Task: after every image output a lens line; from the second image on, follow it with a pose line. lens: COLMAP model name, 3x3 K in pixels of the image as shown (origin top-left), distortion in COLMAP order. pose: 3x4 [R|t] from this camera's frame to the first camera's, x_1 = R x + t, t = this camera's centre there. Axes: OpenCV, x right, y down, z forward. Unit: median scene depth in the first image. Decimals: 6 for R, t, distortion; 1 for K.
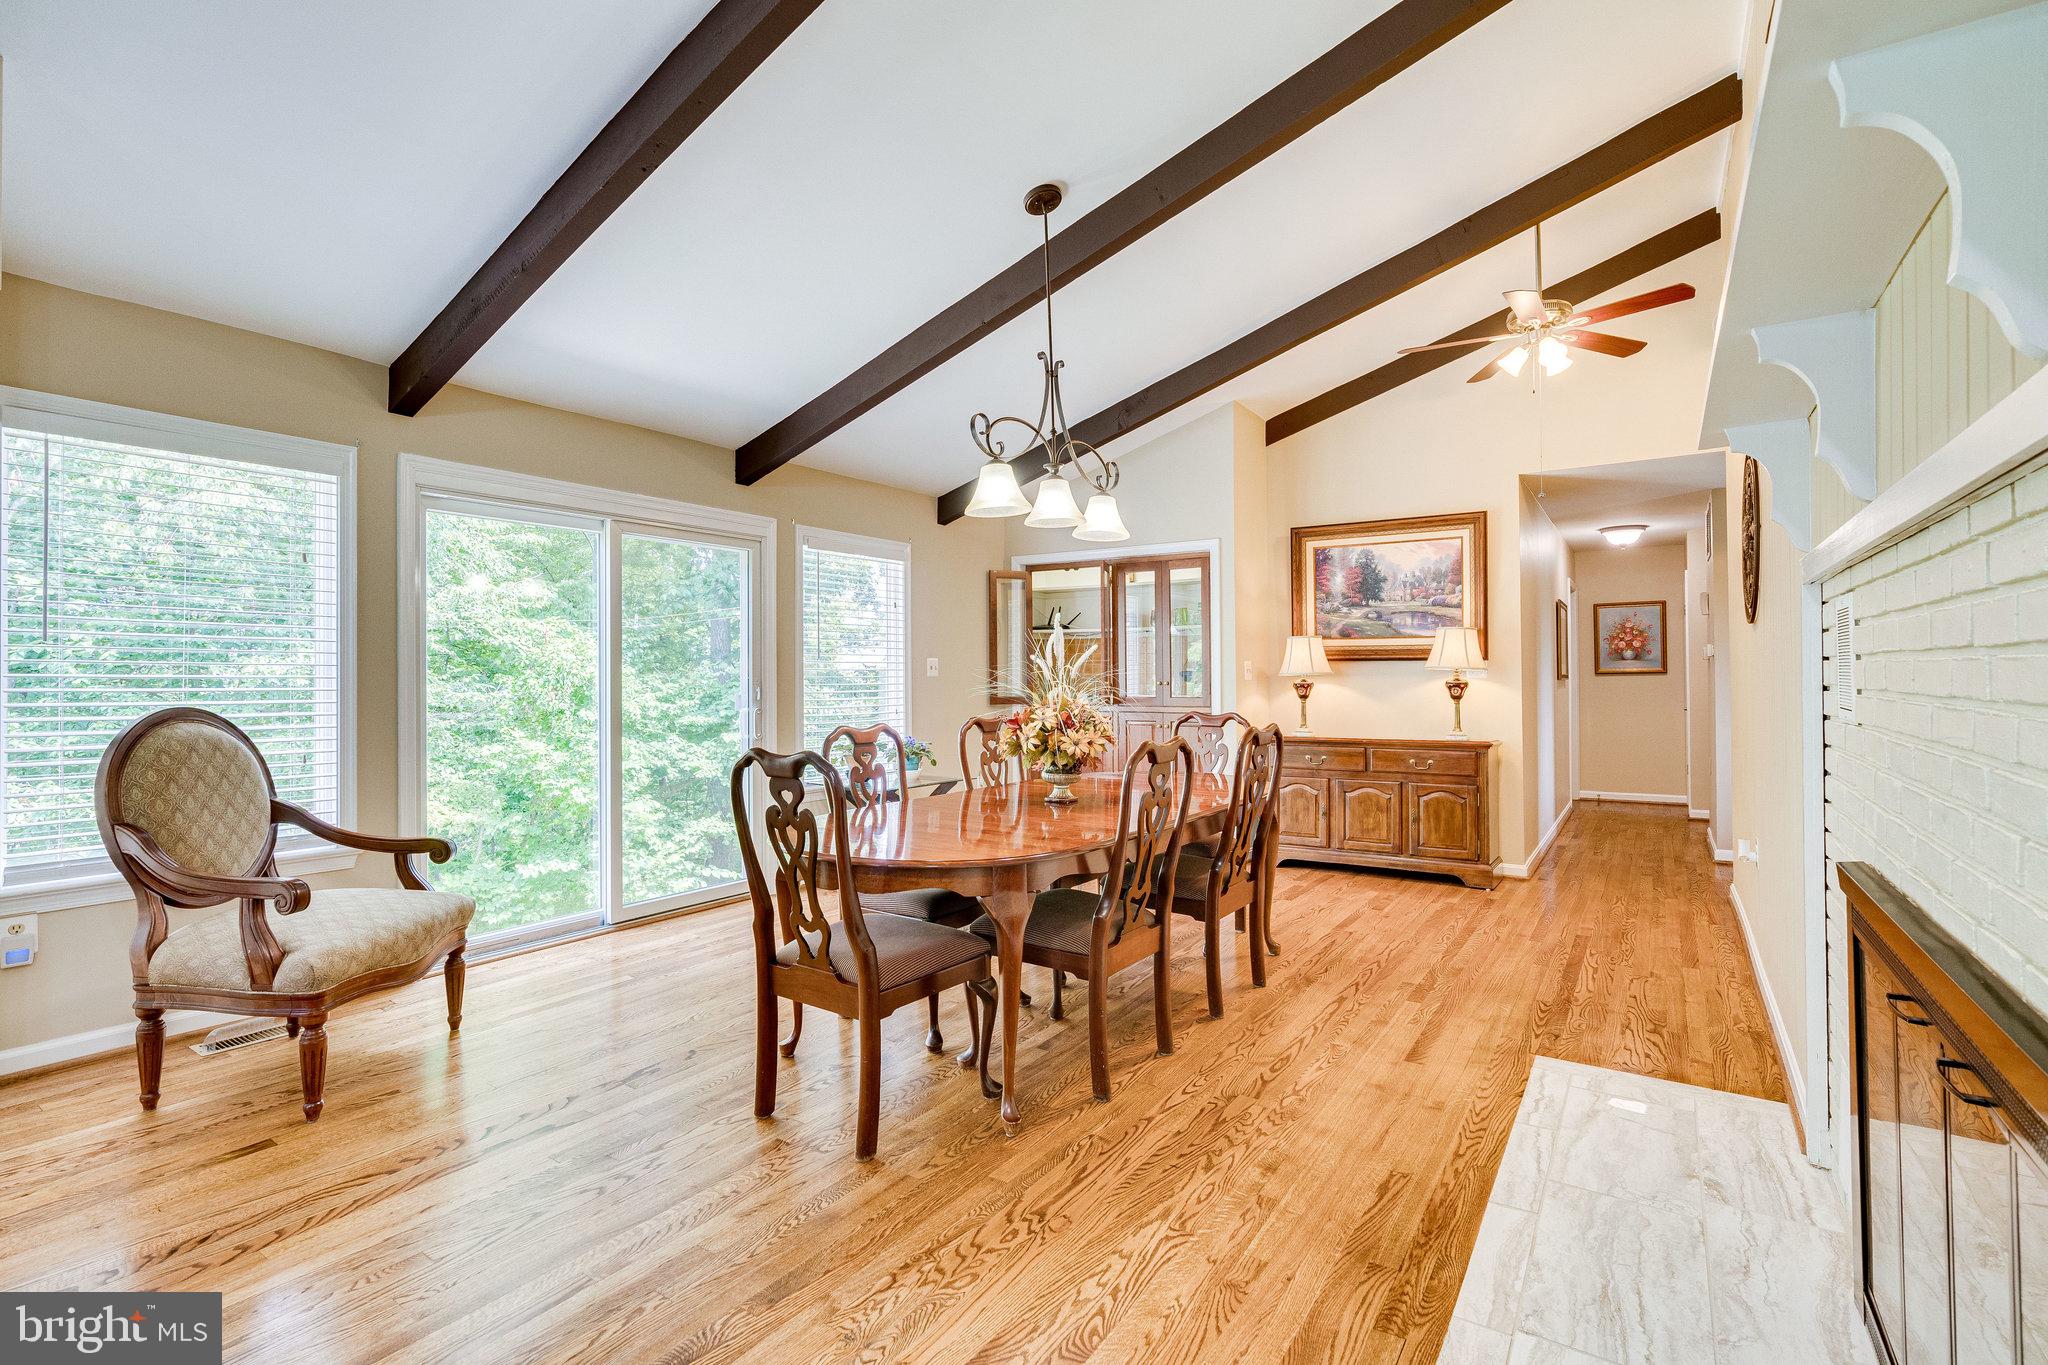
lens RADIAL K [[965.9, 0, 1029.9], [0, 965.9, 670.3], [0, 0, 1]] dist [0.000512, 0.000050]
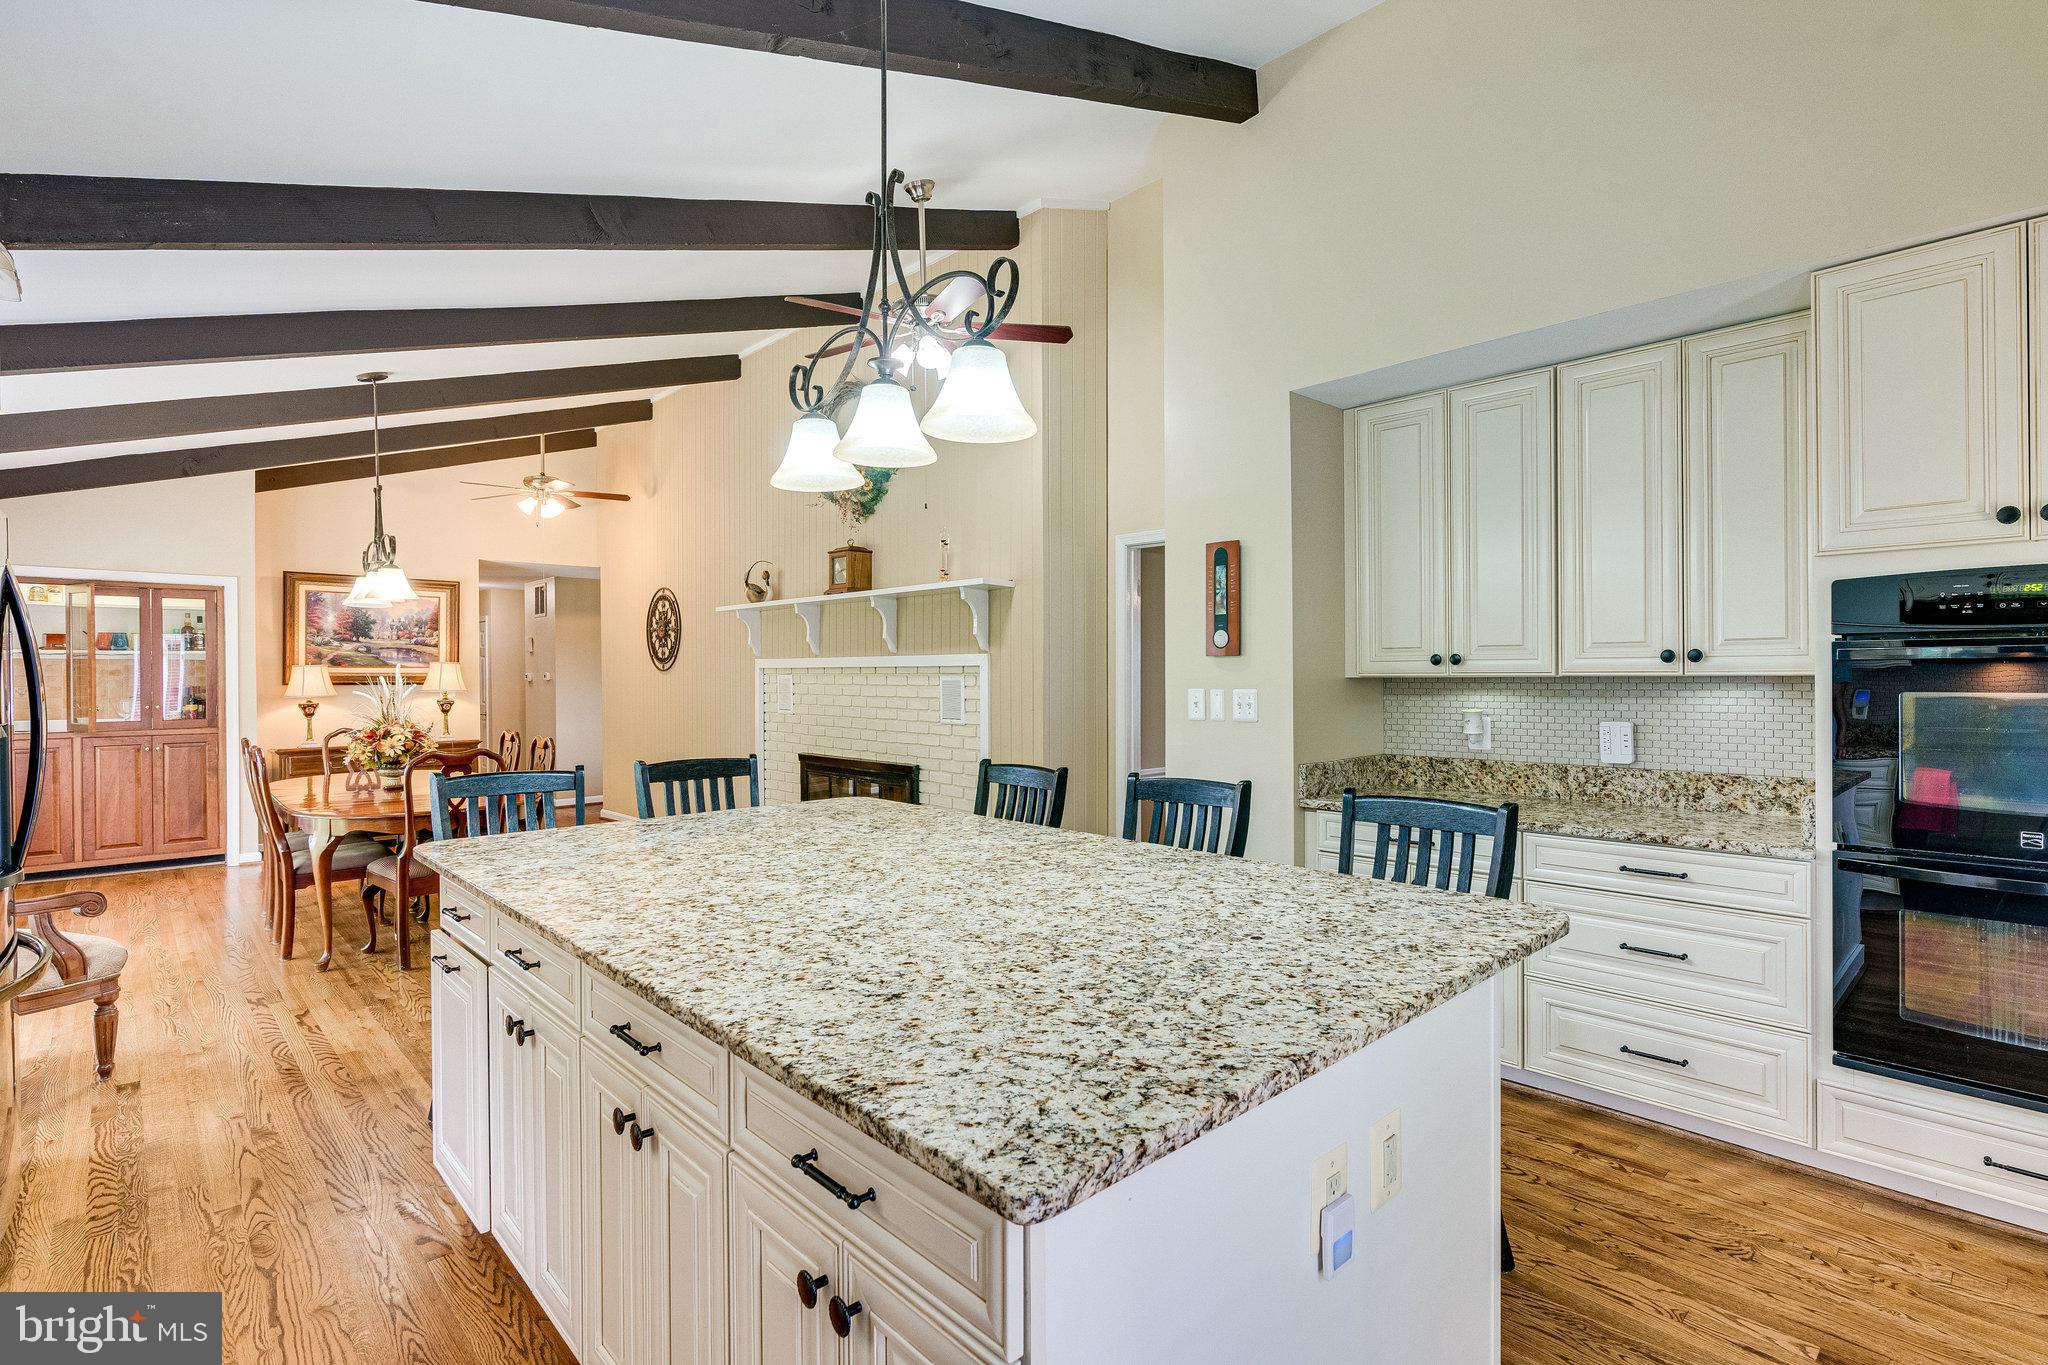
lens RADIAL K [[965.9, 0, 1029.5], [0, 965.9, 683.7], [0, 0, 1]] dist [0.000512, 0.000050]
pose [[0.251421, -0.000023, 0.967878, -0.659349], [0.002061, 0.999998, -0.000511, -0.008913], [-0.967876, 0.002123, 0.251421, -0.174058]]
